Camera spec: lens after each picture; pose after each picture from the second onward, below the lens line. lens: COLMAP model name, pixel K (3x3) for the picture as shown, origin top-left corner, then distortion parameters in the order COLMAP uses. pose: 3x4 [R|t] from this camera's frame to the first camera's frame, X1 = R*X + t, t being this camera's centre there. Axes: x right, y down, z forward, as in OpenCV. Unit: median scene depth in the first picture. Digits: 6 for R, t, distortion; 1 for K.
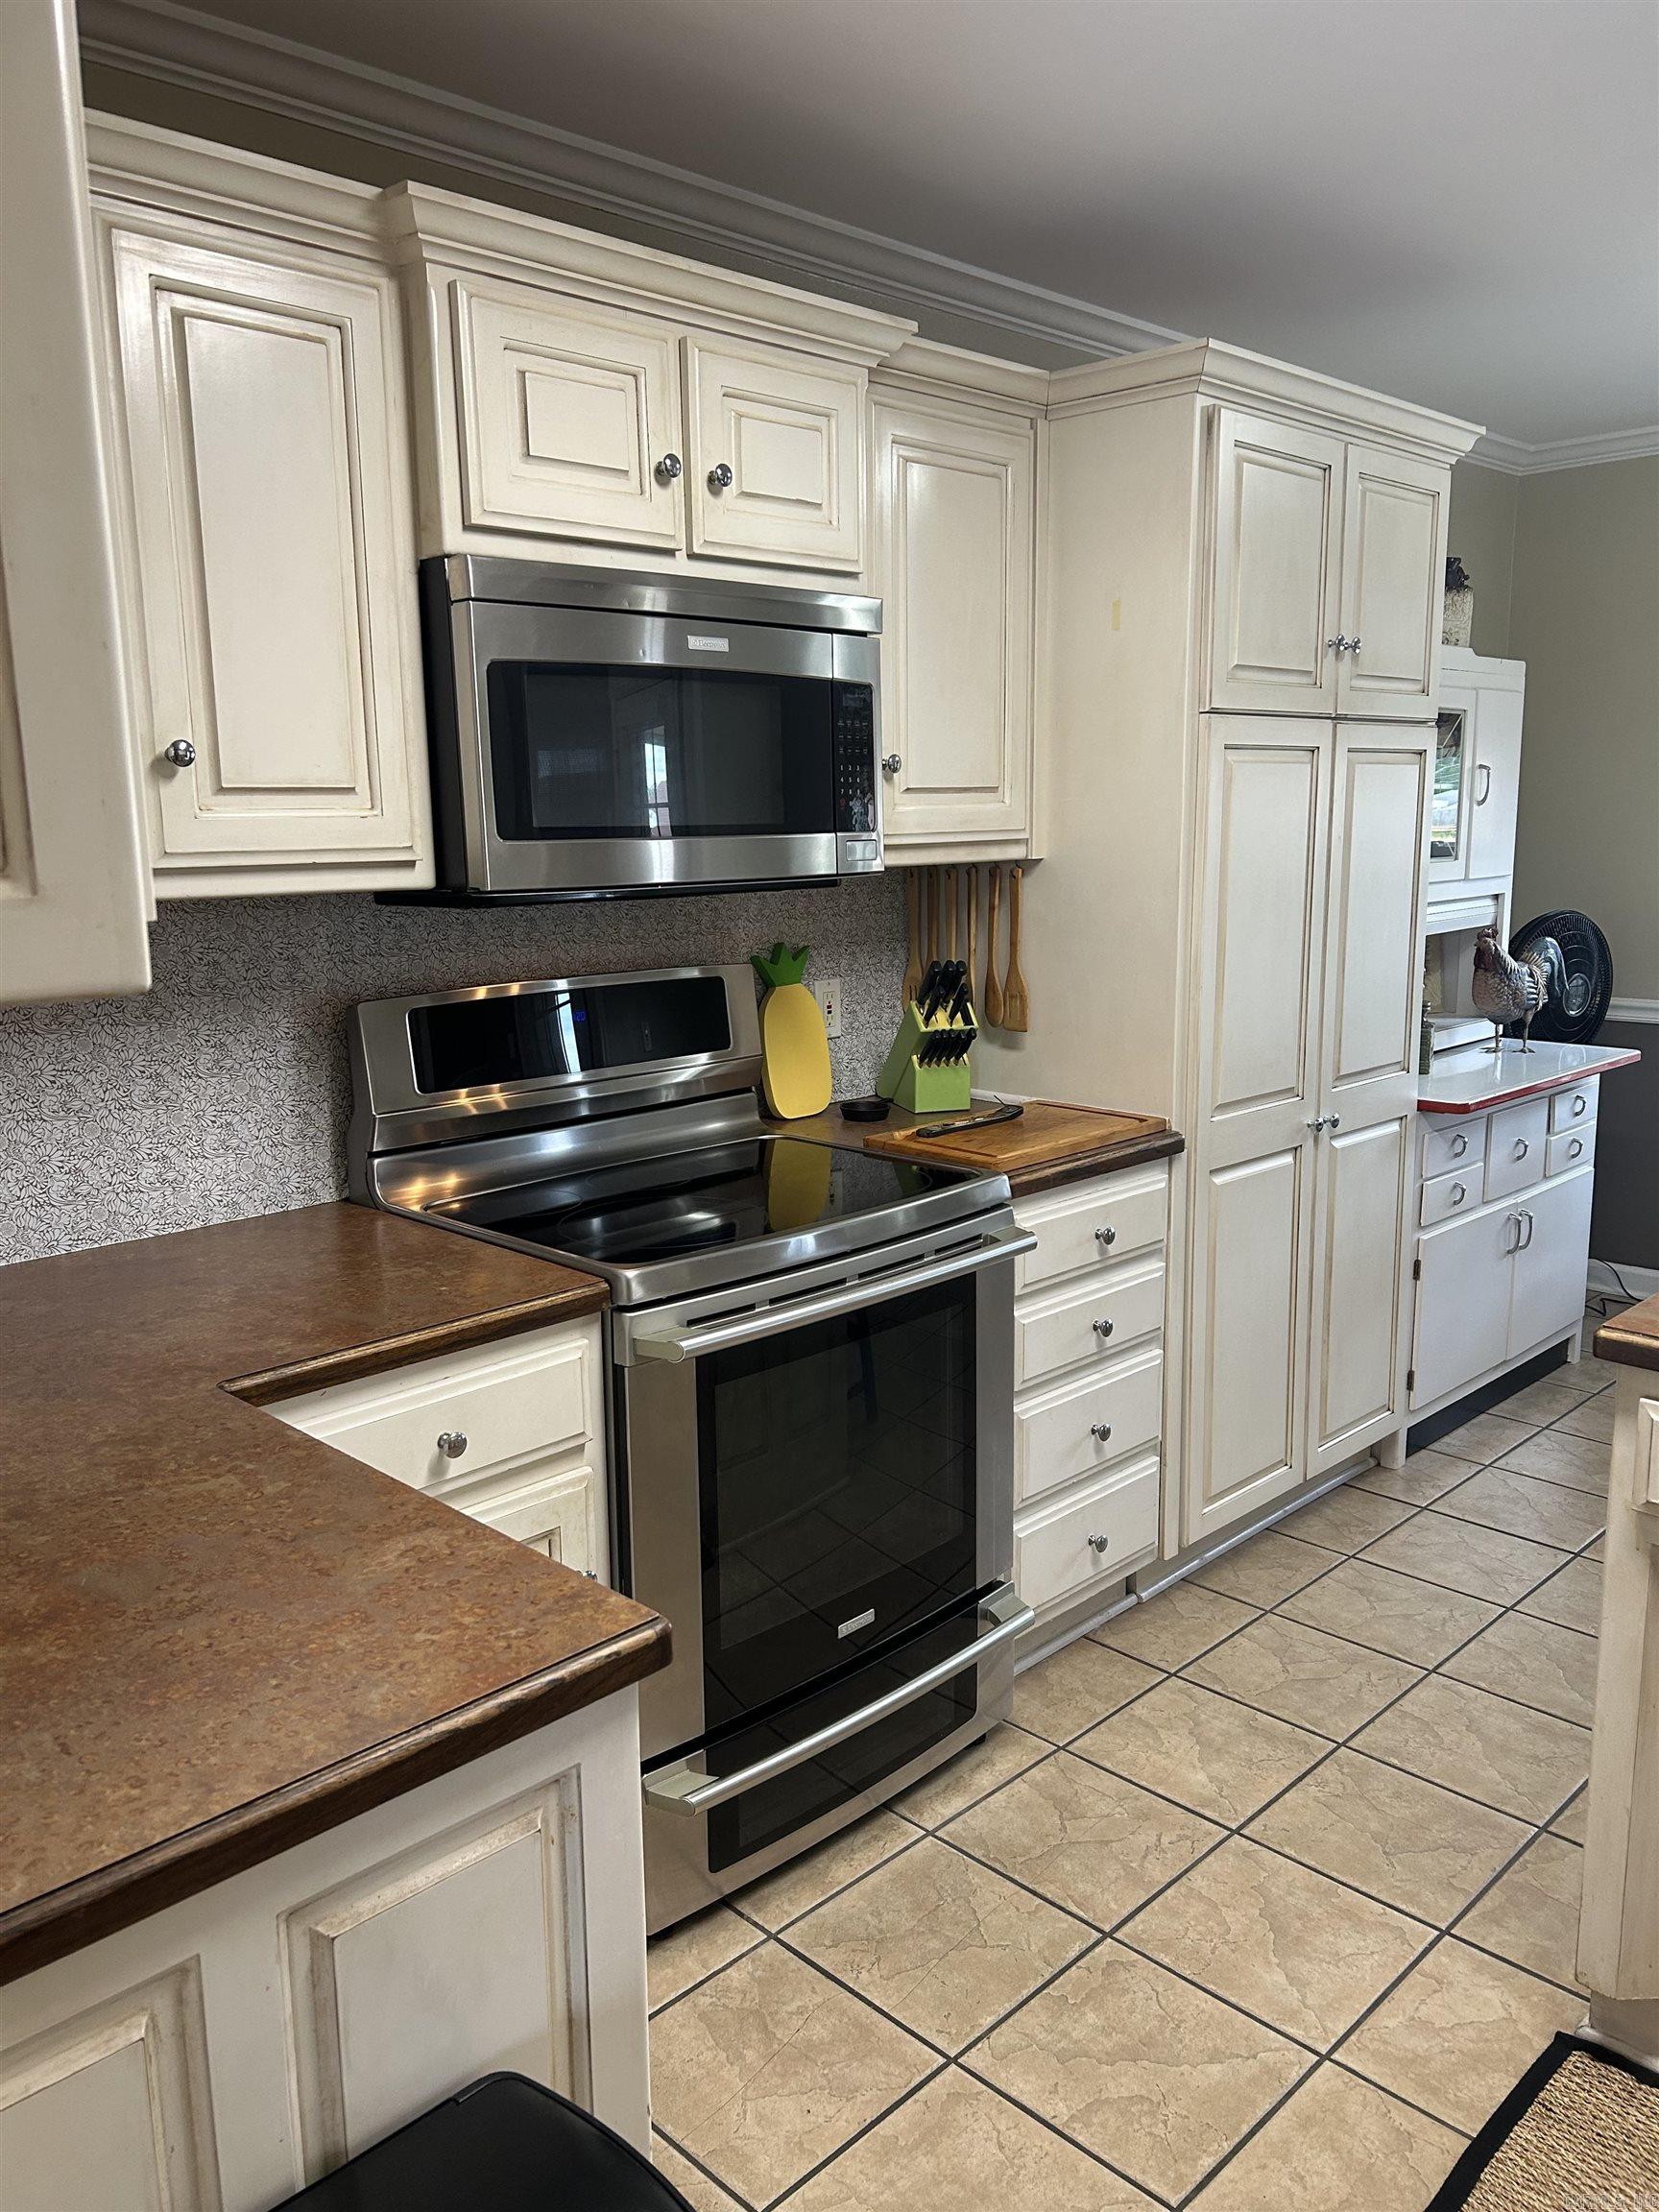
lens RADIAL K [[1661.7, 0, 832.3], [0, 1661.7, 1121.3], [0, 0, 1]] dist [0.051016, -0.053317]
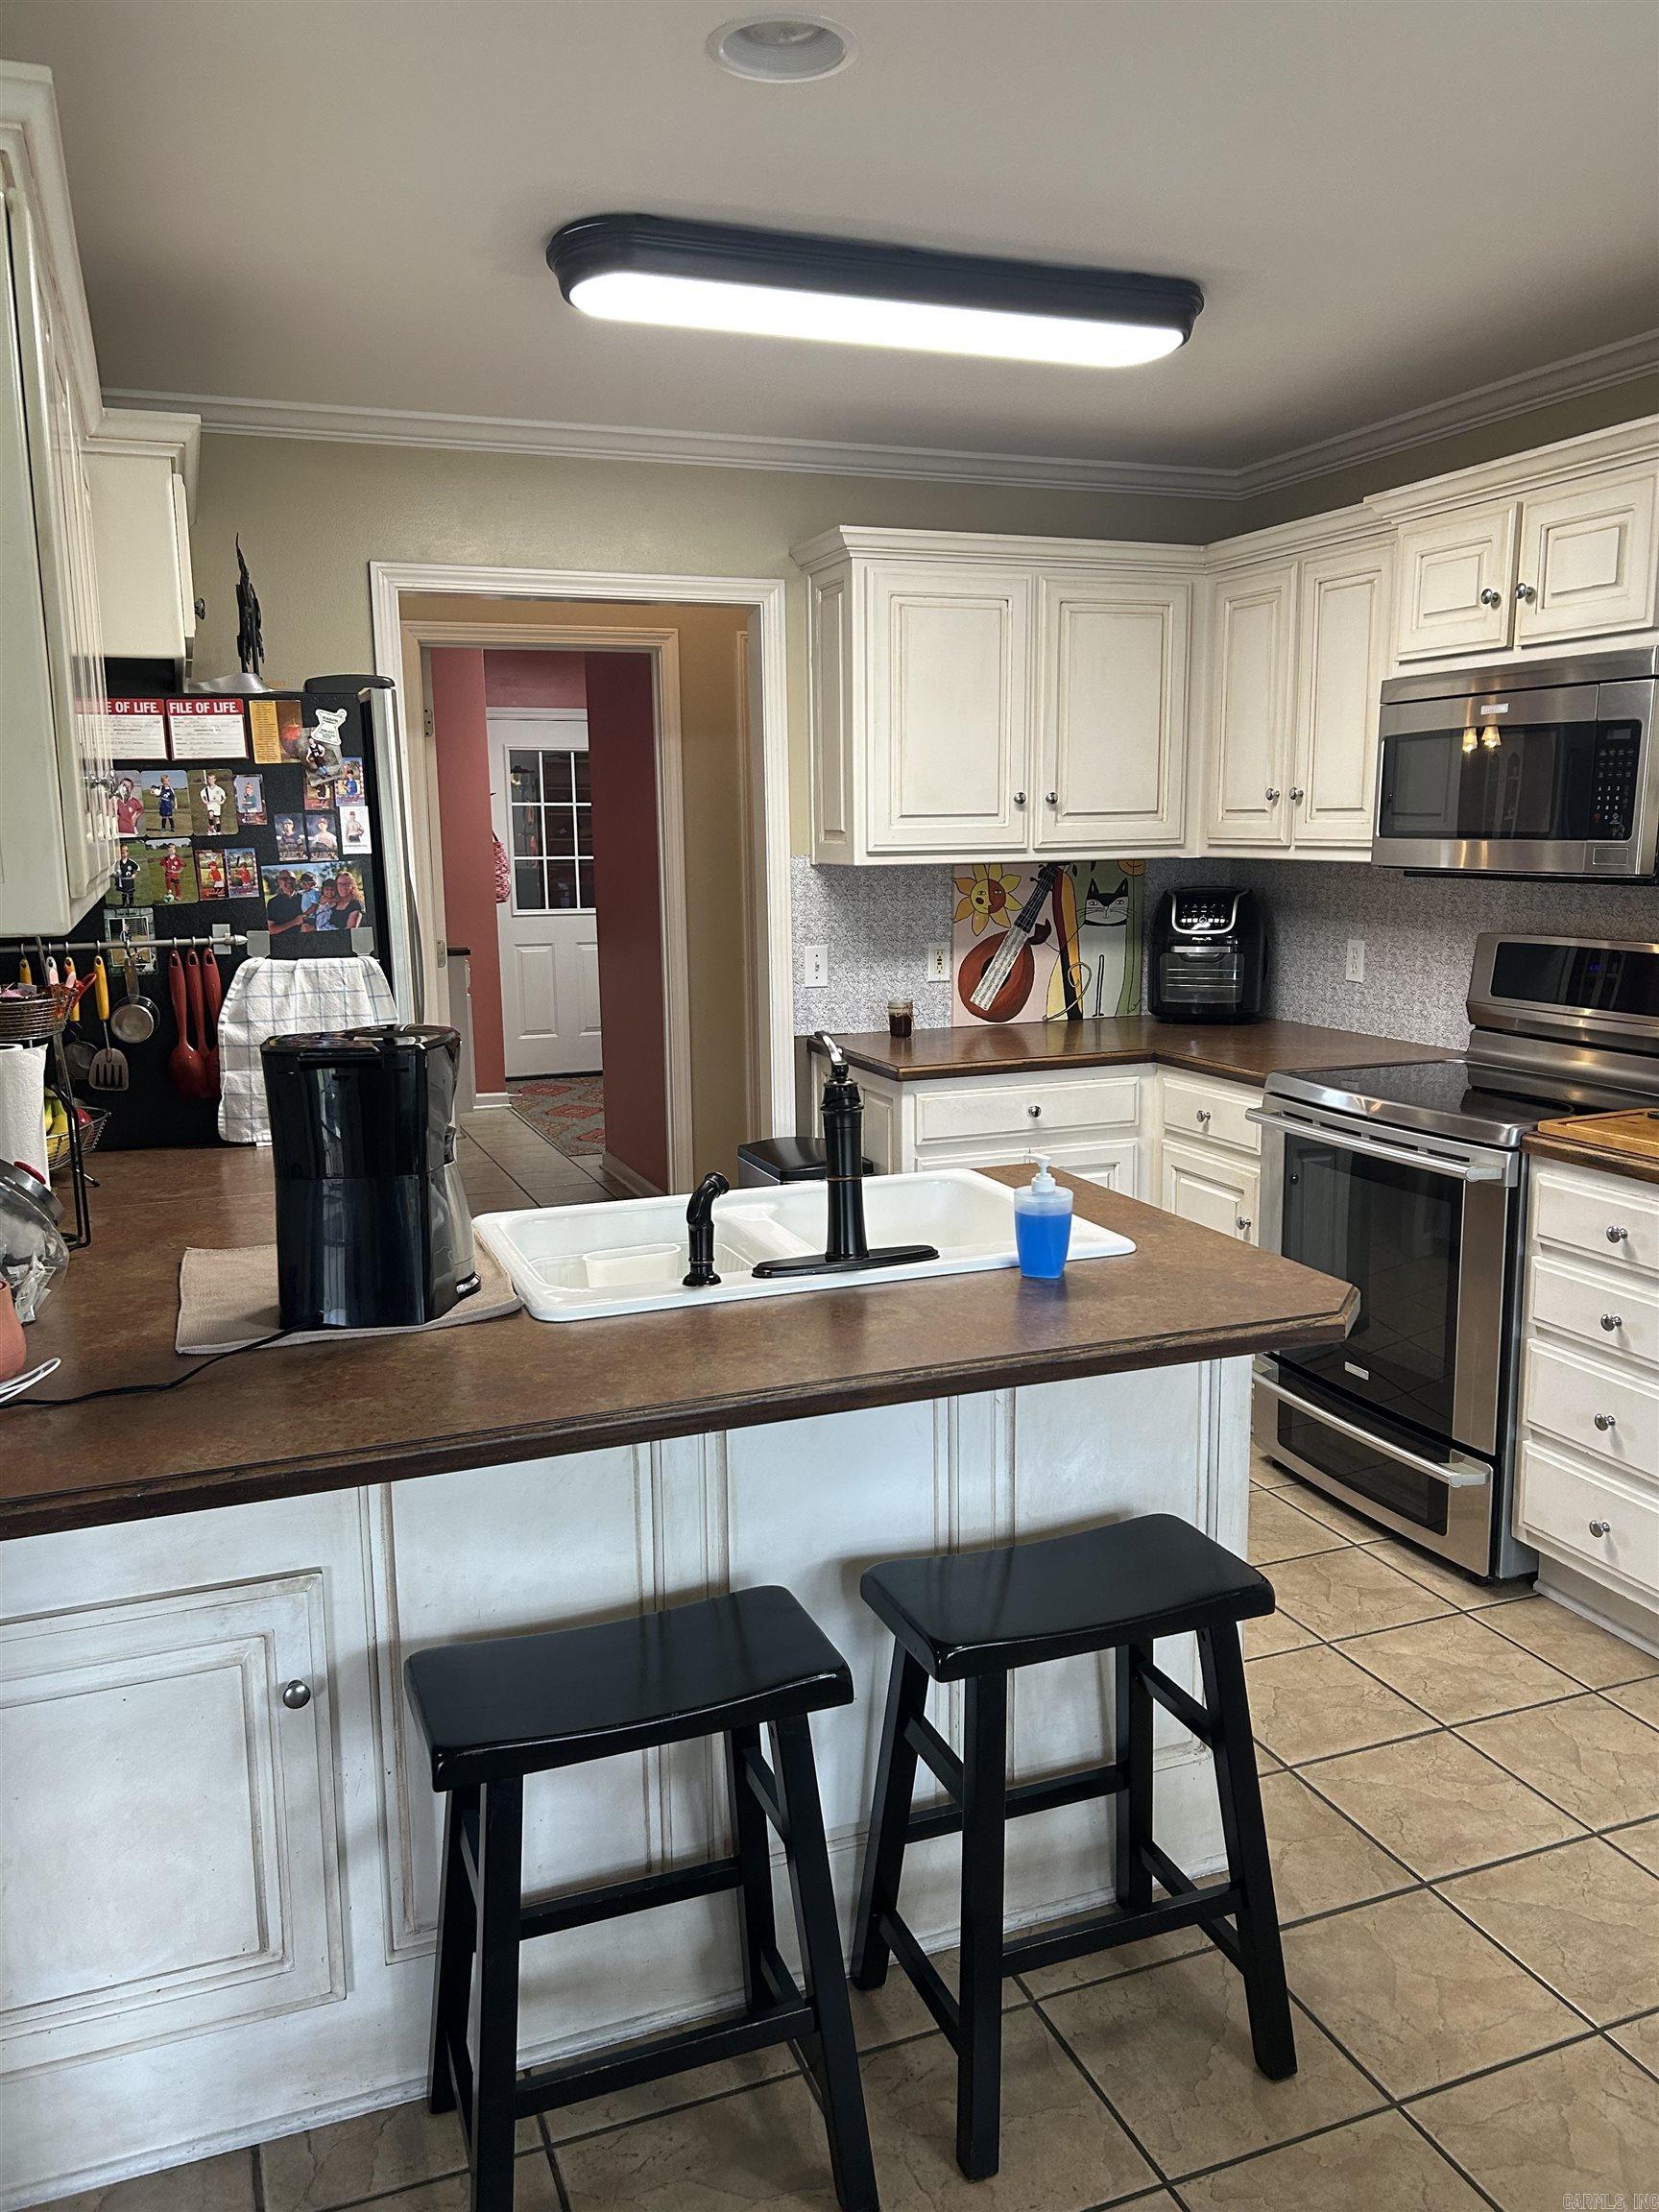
lens RADIAL K [[1661.7, 0, 834.6], [0, 1661.7, 1110.2], [0, 0, 1]] dist [0.051016, -0.053317]
pose [[-0.407761, 0.177458, -0.895678, 1.518280], [-0.151317, 0.954236, 0.257947, -0.237985], [0.900463, 0.240713, -0.362248, 1.079084]]
